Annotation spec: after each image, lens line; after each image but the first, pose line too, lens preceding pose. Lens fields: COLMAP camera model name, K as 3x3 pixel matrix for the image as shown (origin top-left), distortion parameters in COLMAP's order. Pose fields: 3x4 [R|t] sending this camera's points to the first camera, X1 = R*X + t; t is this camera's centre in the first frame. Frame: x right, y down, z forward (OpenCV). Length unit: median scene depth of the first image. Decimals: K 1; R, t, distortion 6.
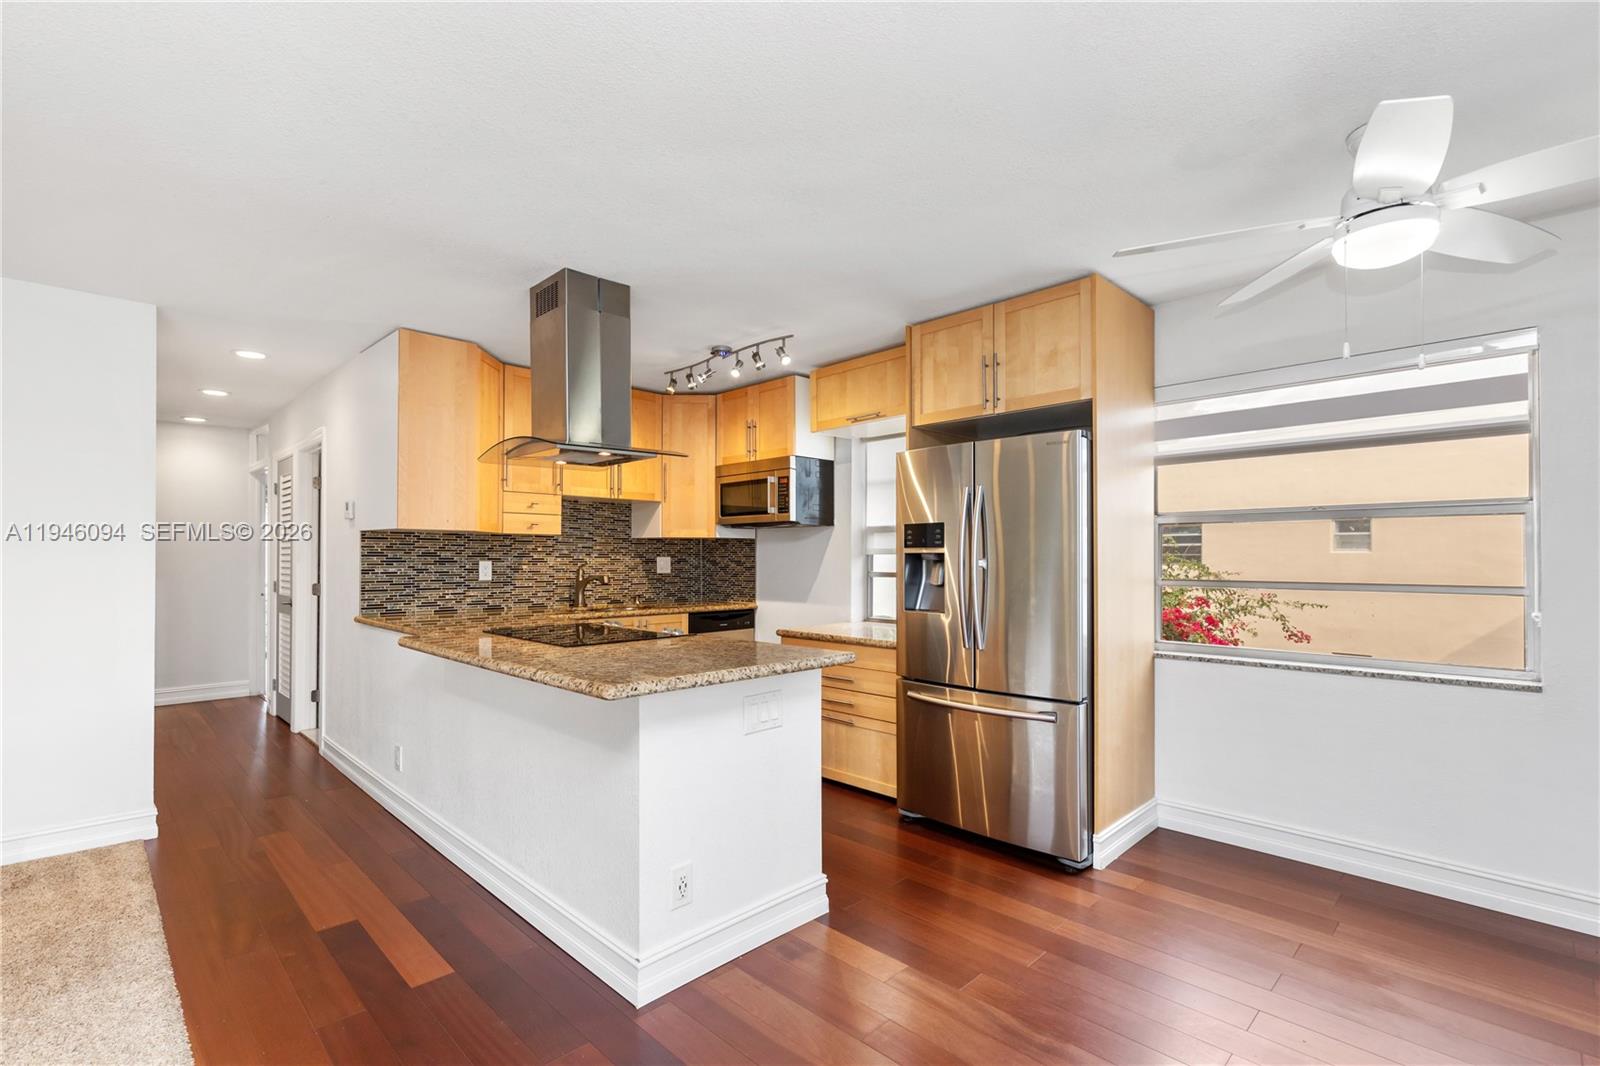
lens RADIAL K [[732.3, 0, 779.8], [0, 732.3, 555.6], [0, 0, 1]] dist [0.008933, -0.002554]
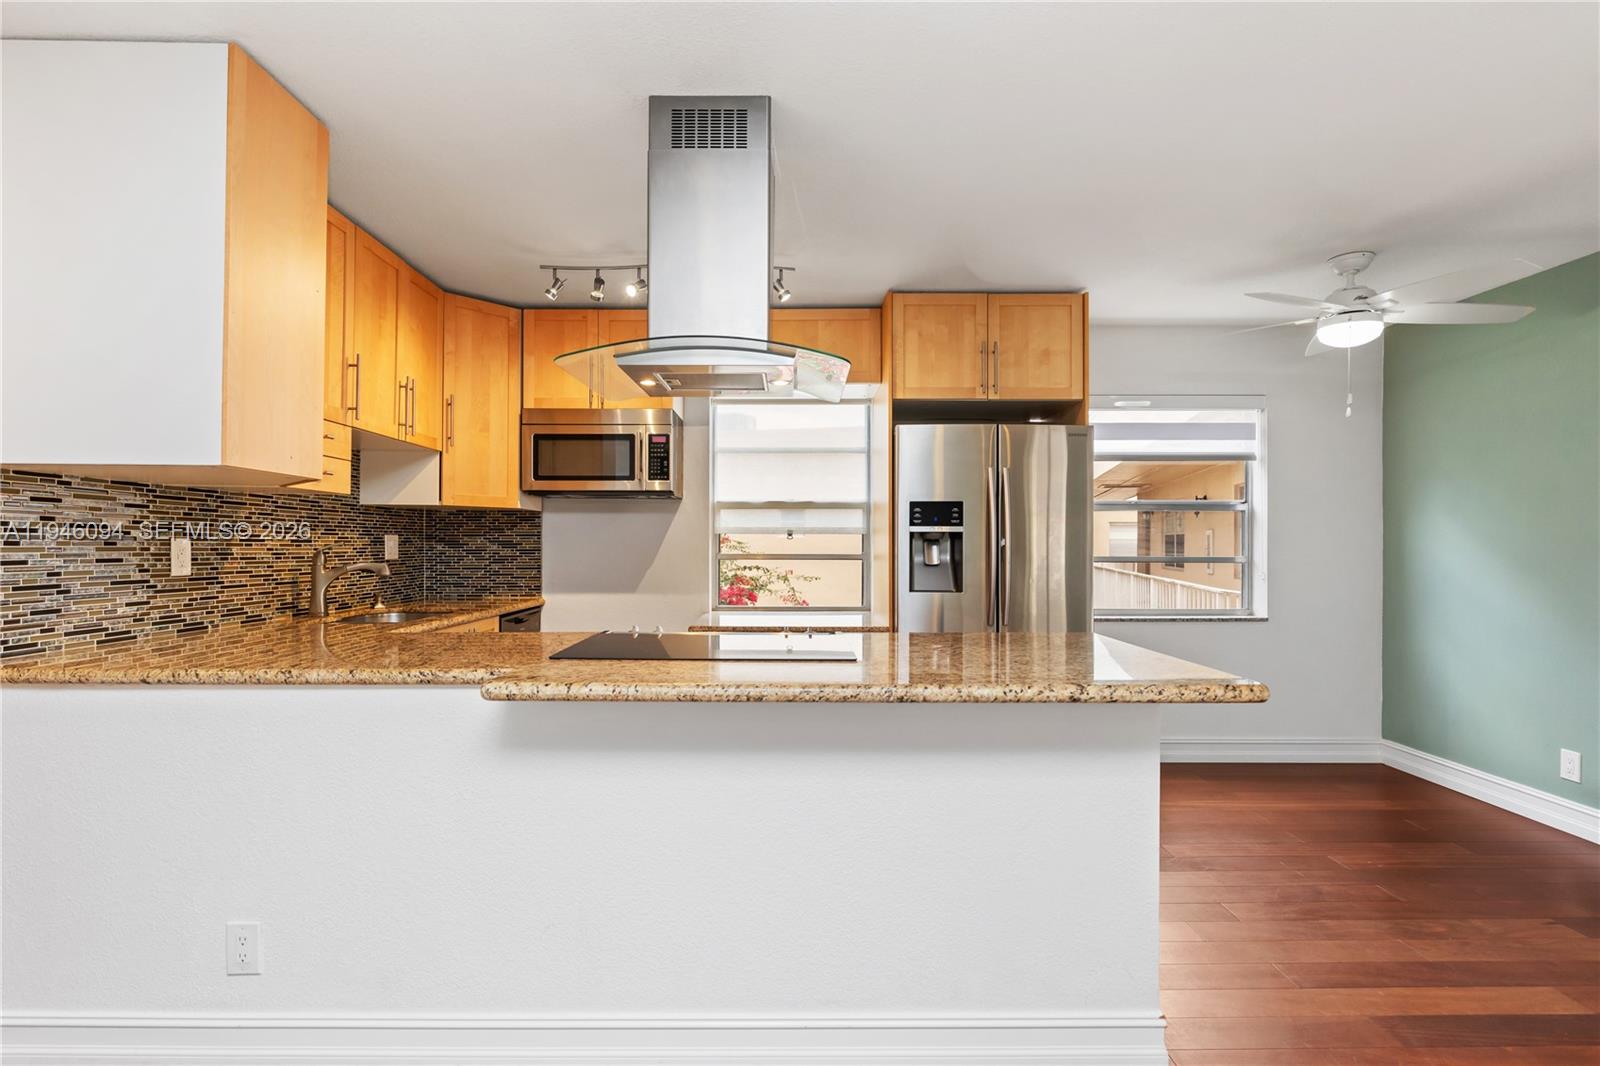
lens RADIAL K [[778.1, 0, 794.9], [0, 778.1, 548.7], [0, 0, 1]] dist [-0.008963, 0.002194]
pose [[0.691275, -0.002906, 0.722586, -0.494223], [-0.004699, 0.999953, 0.008518, 0.008013], [-0.722576, -0.009284, 0.691229, 0.306087]]
